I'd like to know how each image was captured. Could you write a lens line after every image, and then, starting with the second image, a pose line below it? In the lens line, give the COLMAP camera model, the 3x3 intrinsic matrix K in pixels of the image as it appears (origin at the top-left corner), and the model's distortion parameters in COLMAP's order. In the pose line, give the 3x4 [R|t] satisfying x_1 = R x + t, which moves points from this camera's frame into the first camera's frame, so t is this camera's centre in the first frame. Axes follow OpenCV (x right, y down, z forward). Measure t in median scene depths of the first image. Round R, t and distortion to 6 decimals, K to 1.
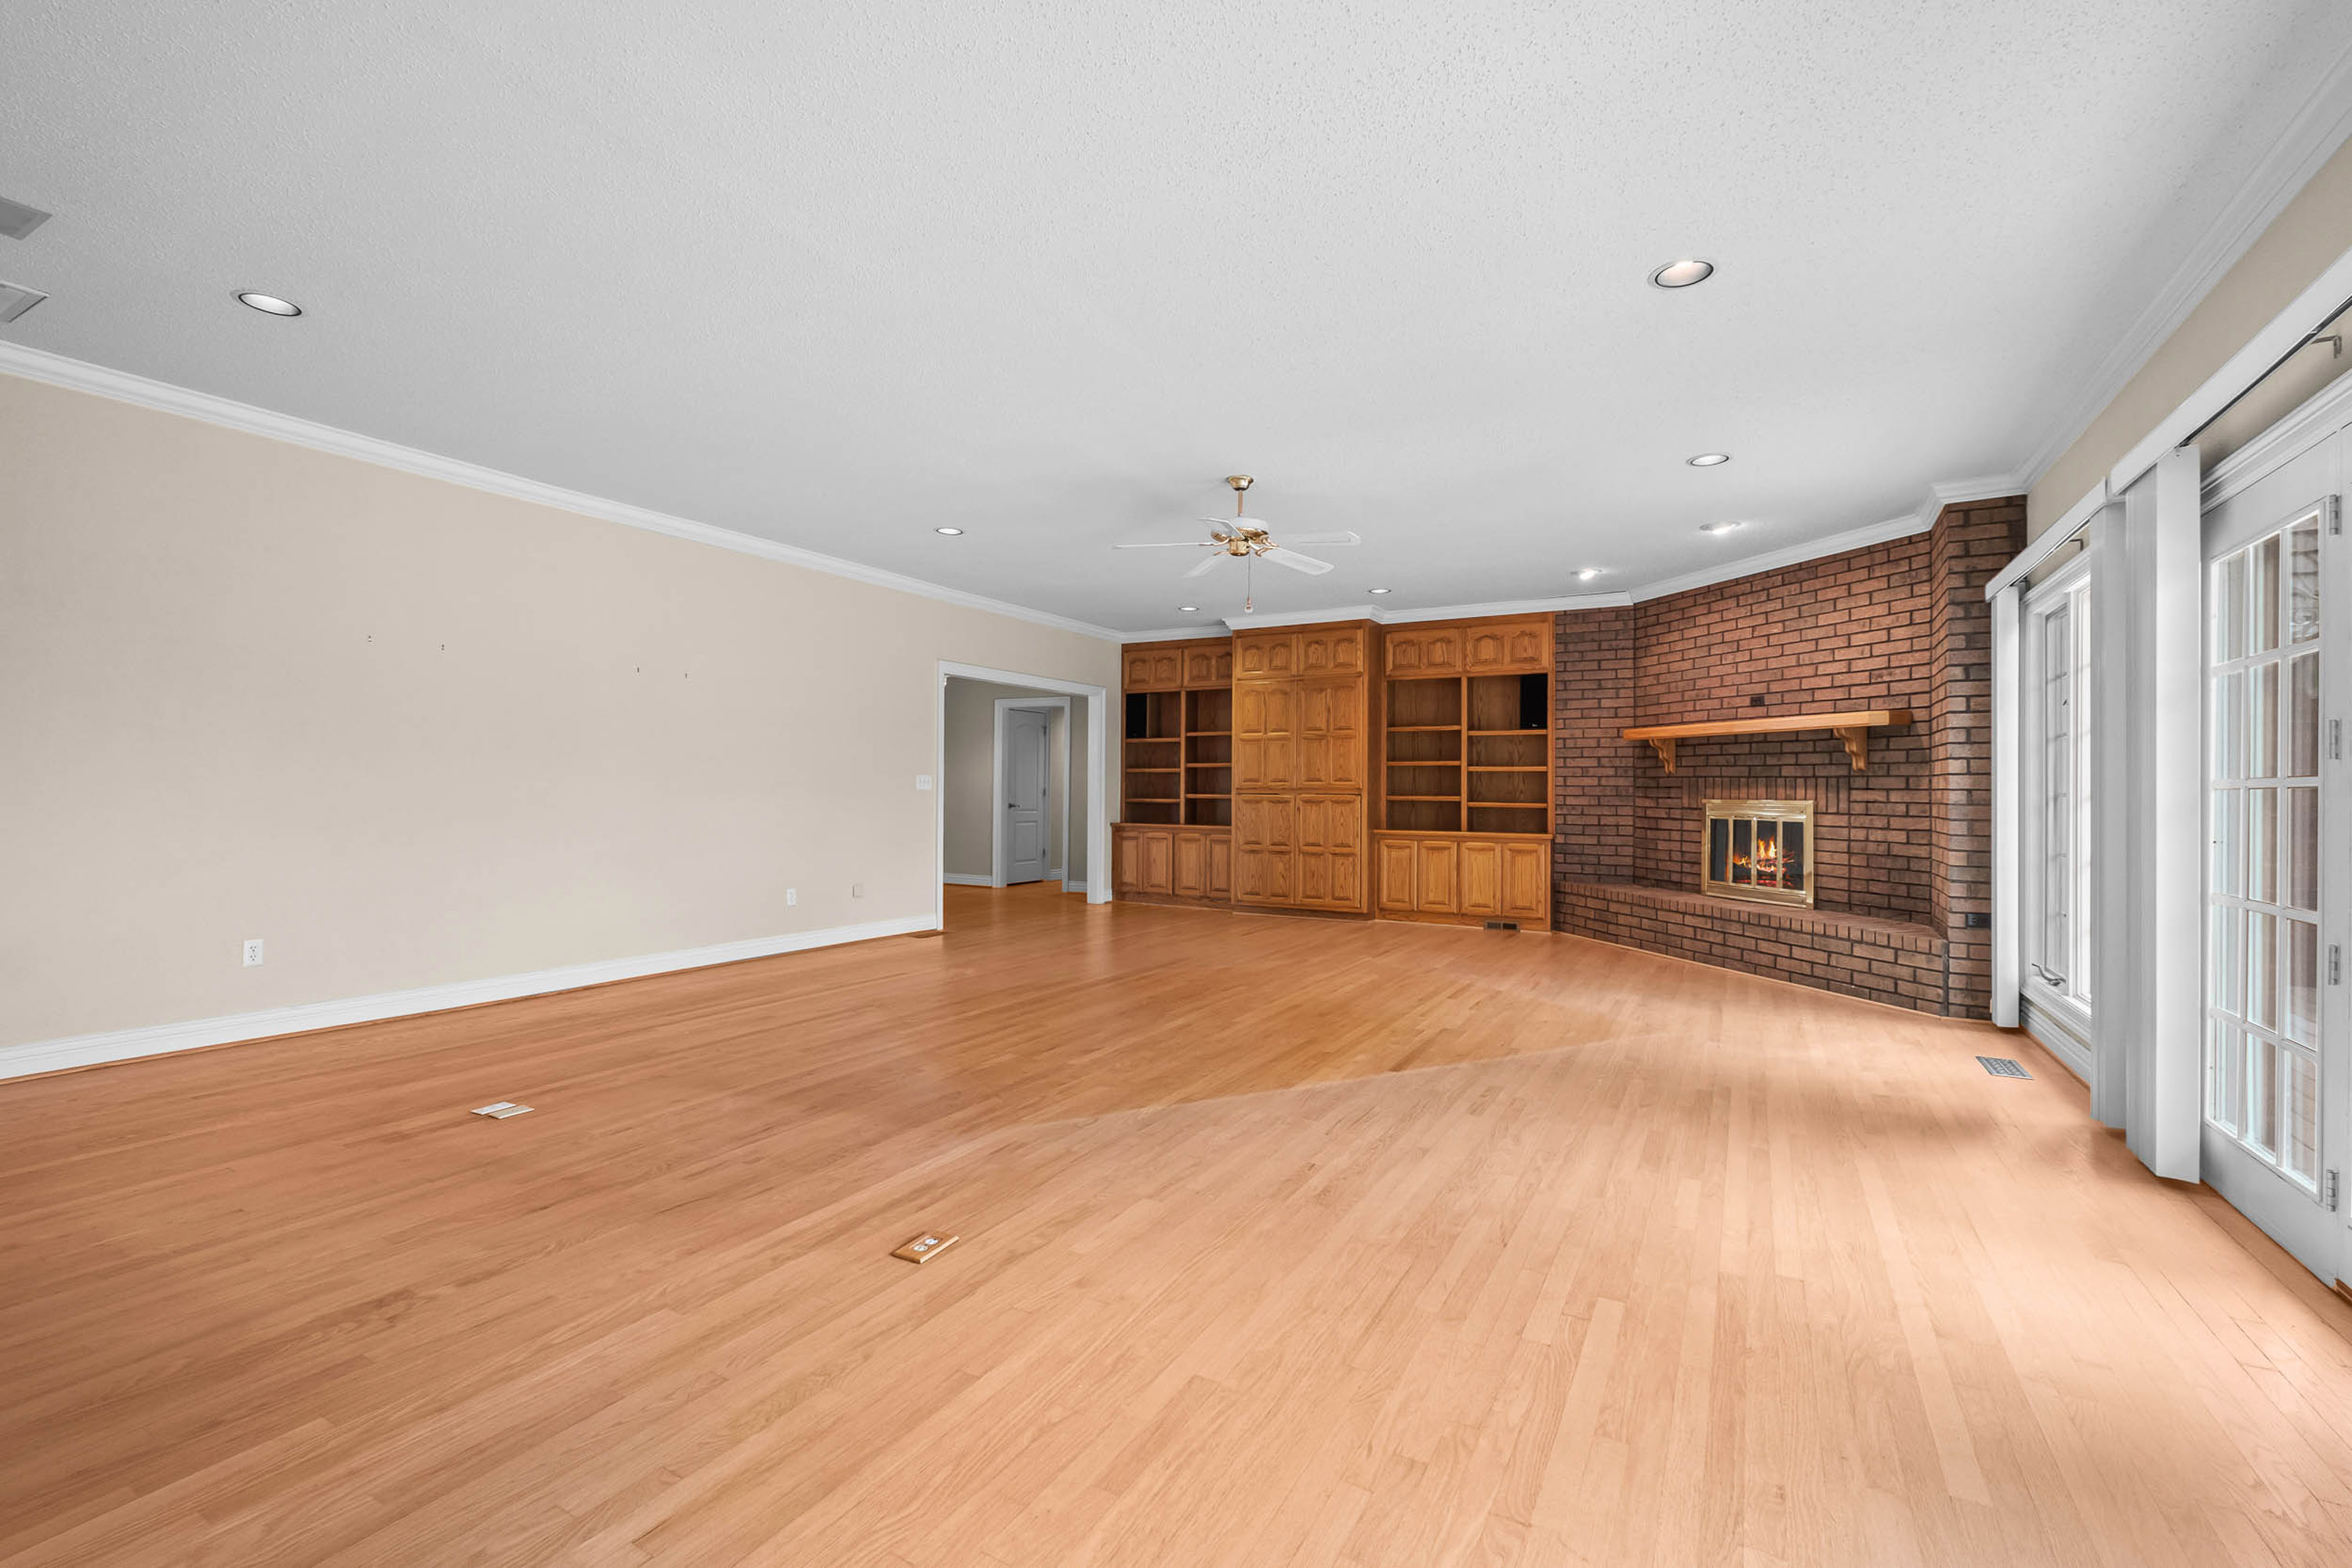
lens RADIAL K [[1020.0, 0, 1168.8], [0, 1020.0, 784.9], [0, 0, 1]] dist [0.000716, -0.000324]
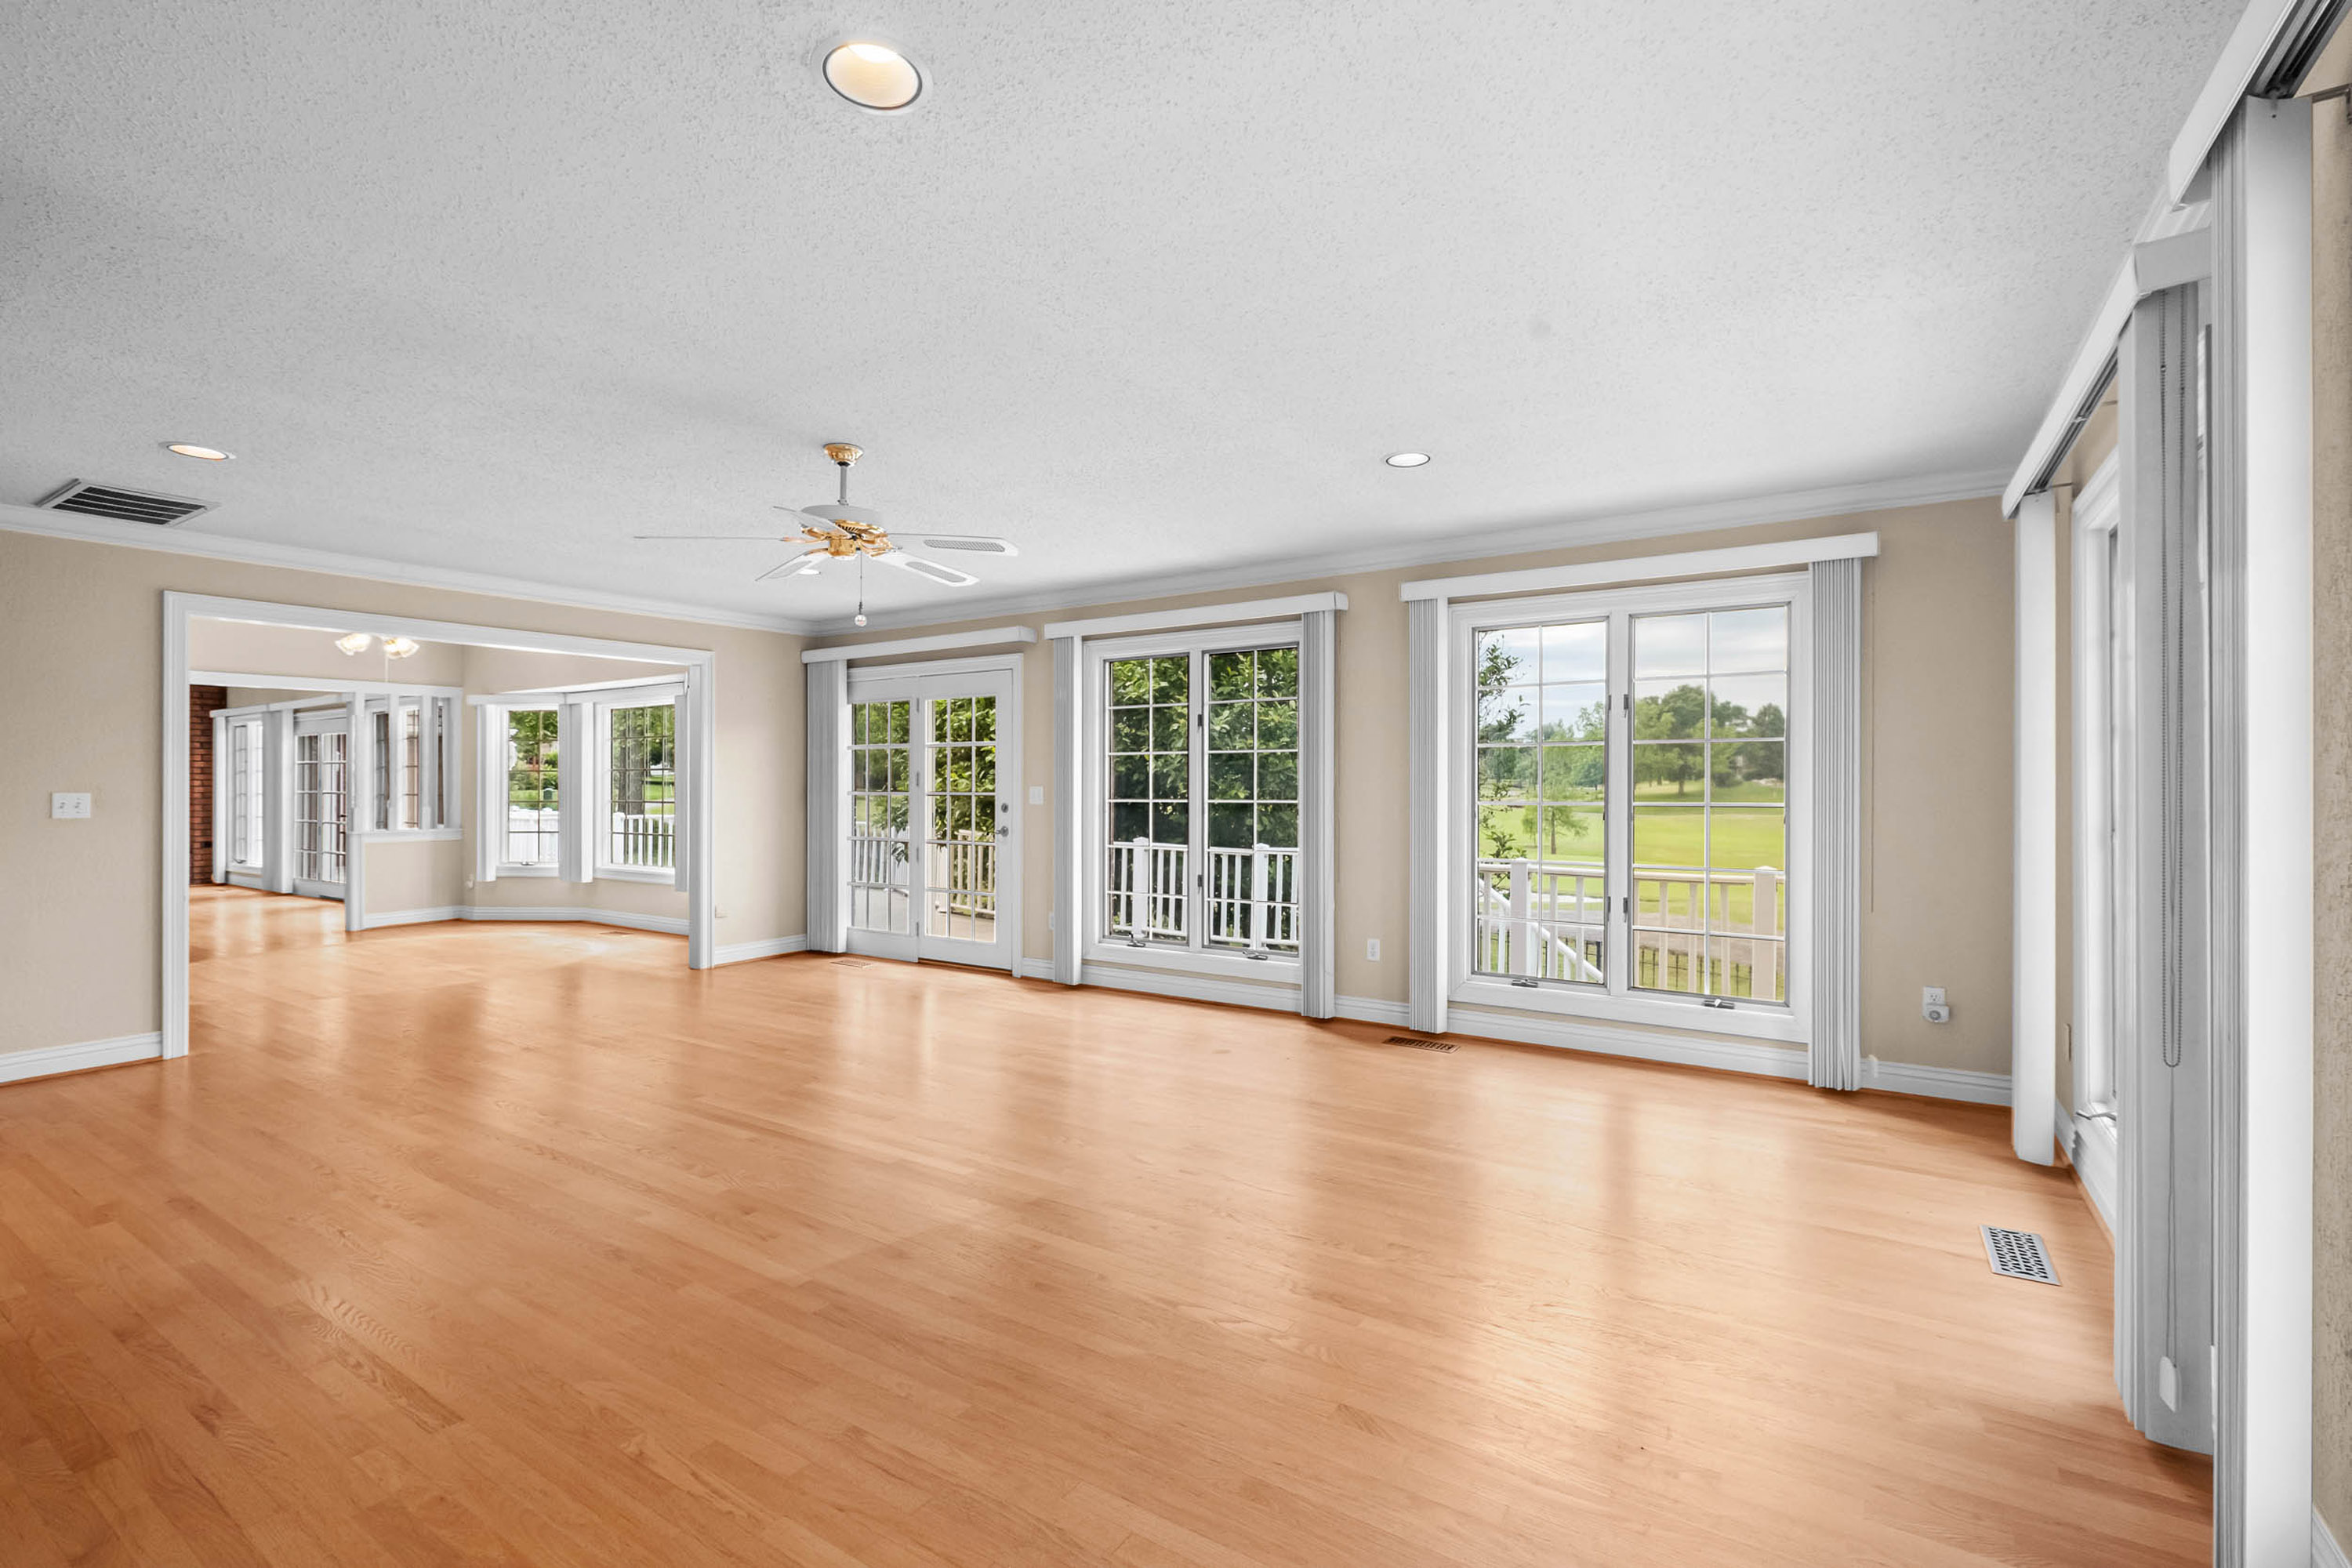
lens RADIAL K [[1053.7, 0, 1175.6], [0, 1053.7, 776.1], [0, 0, 1]] dist [-0.000445, -0.000237]
pose [[0.062969, -0.002047, 0.998013, -1.135807], [-0.002647, 0.999994, 0.002218, -0.032990], [-0.998012, -0.002781, 0.062963, -1.065822]]
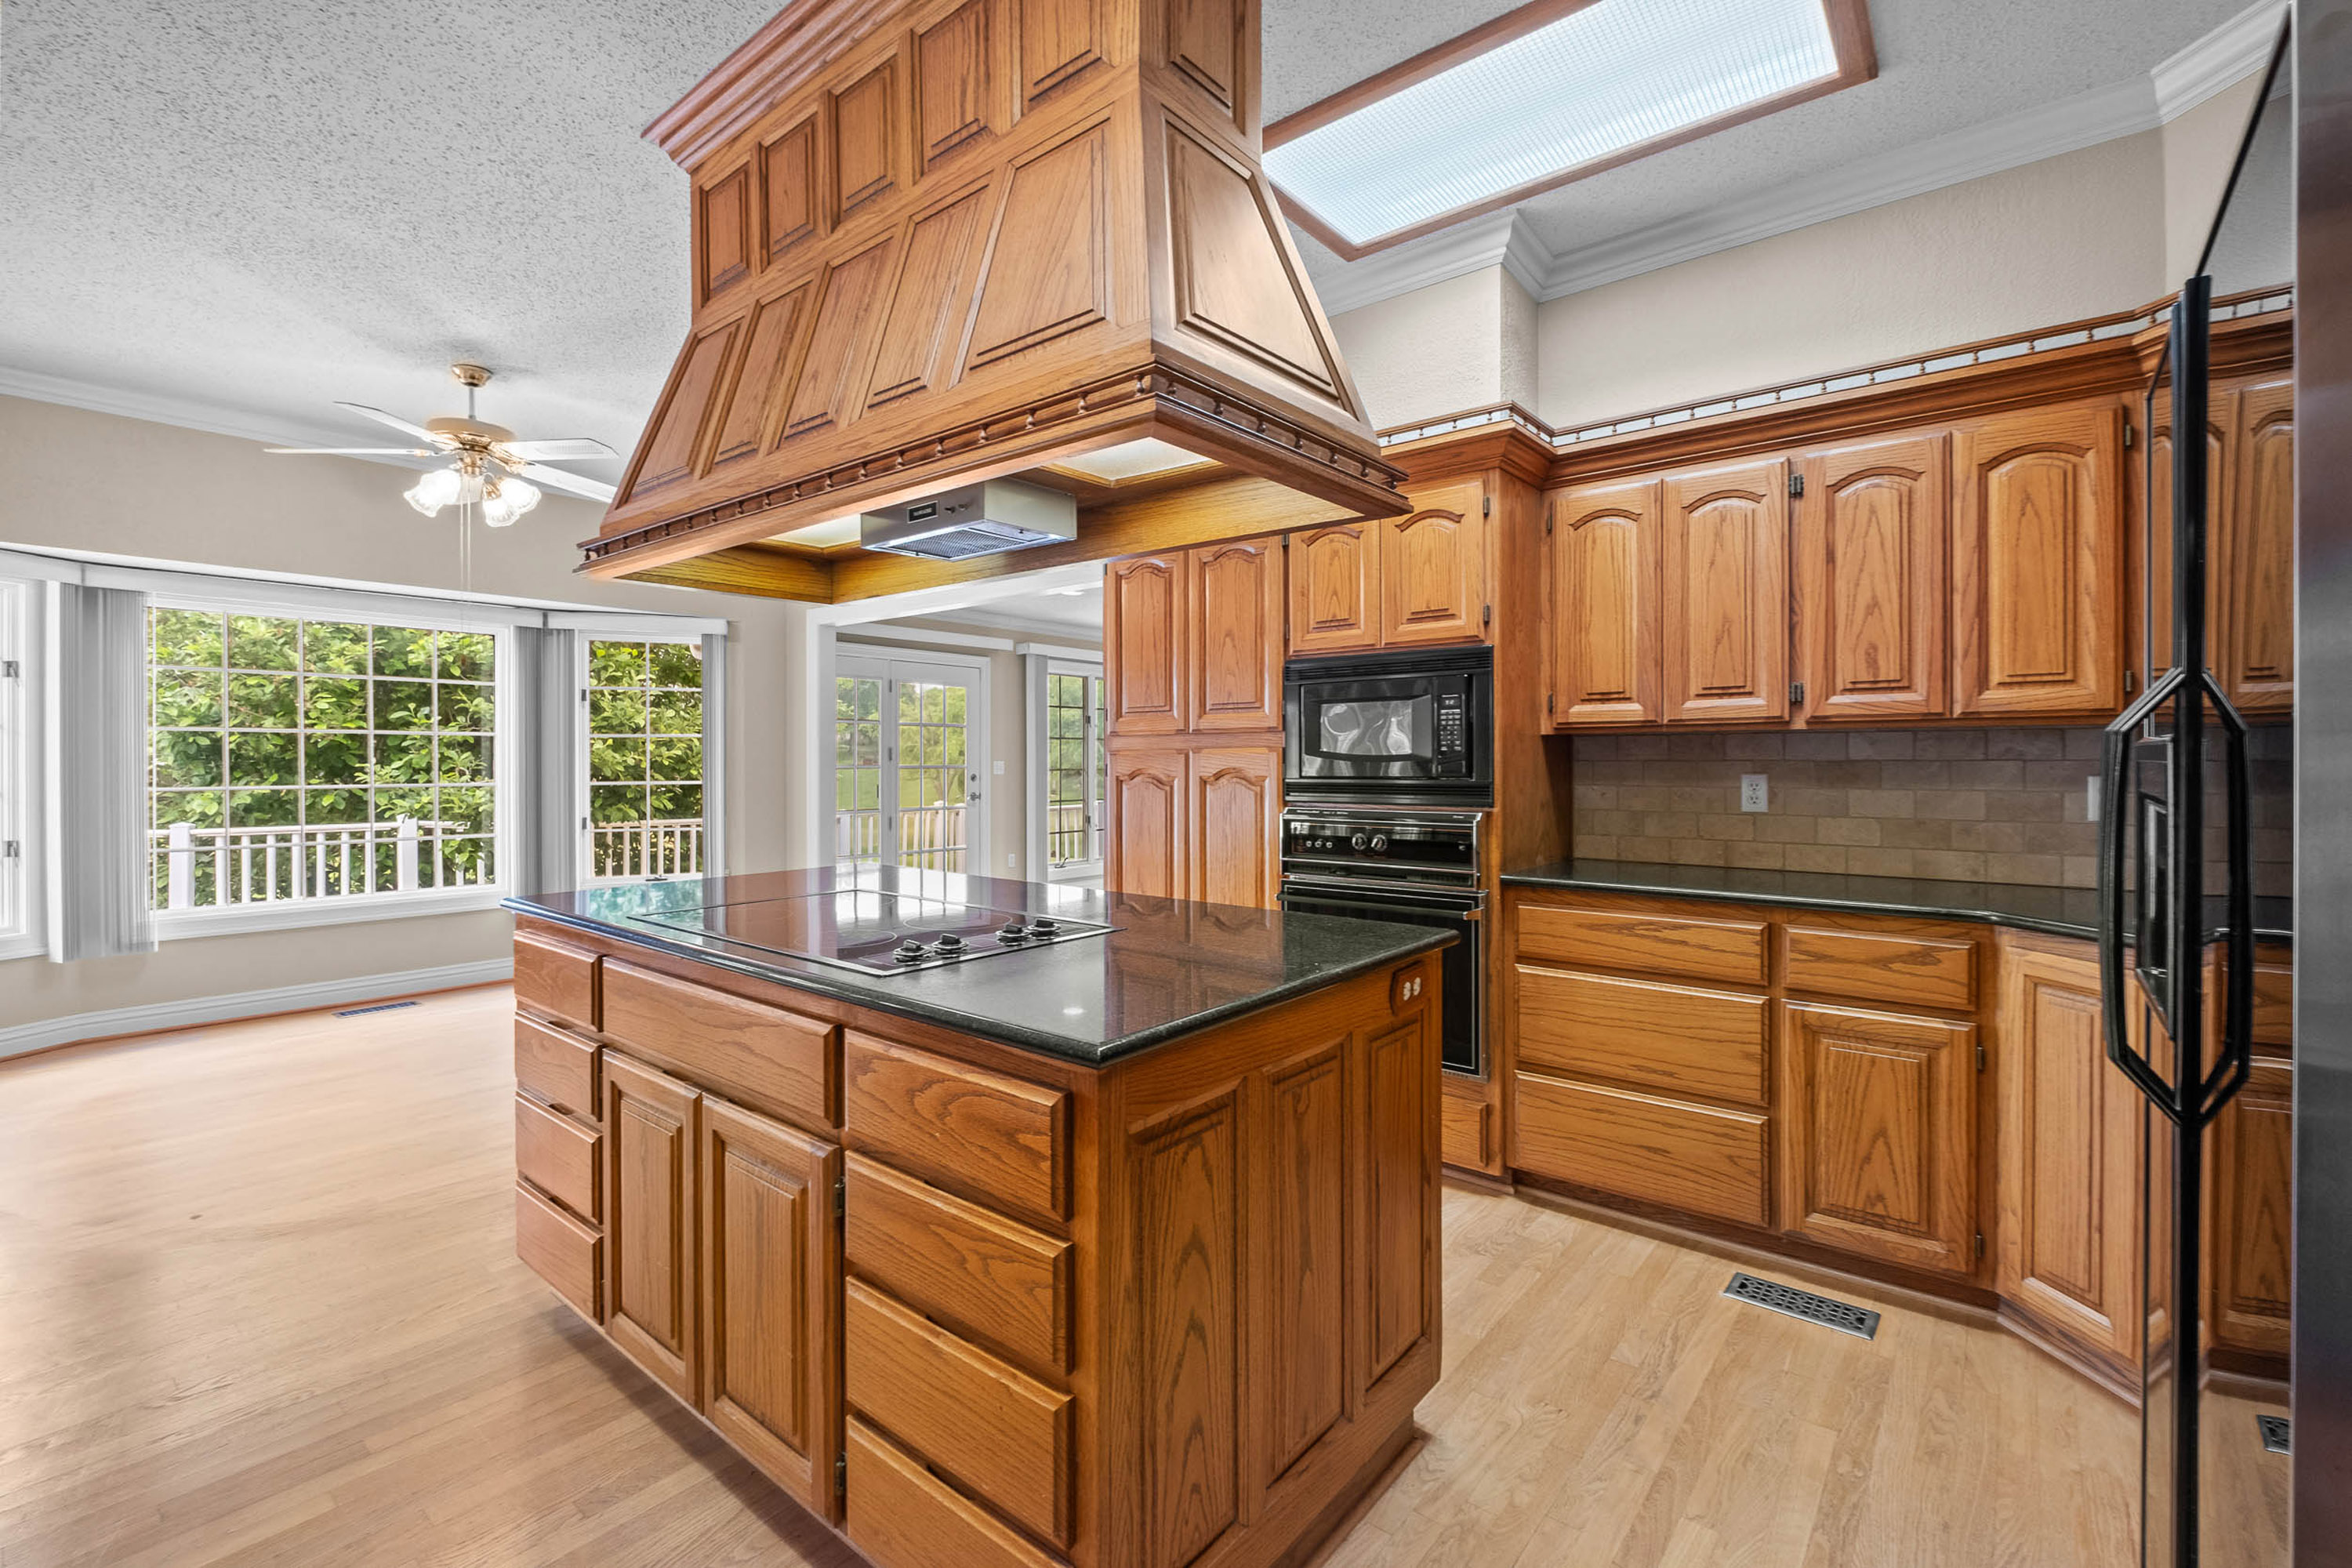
lens RADIAL K [[1026.2, 0, 1165.5], [0, 1026.2, 758.1], [0, 0, 1]] dist [0.000575, -0.001414]
pose [[-0.984543, -0.005348, 0.175063, -0.623963], [-0.006749, 0.999950, -0.007408, -0.016487], [-0.175015, -0.008475, -0.984529, 0.229347]]
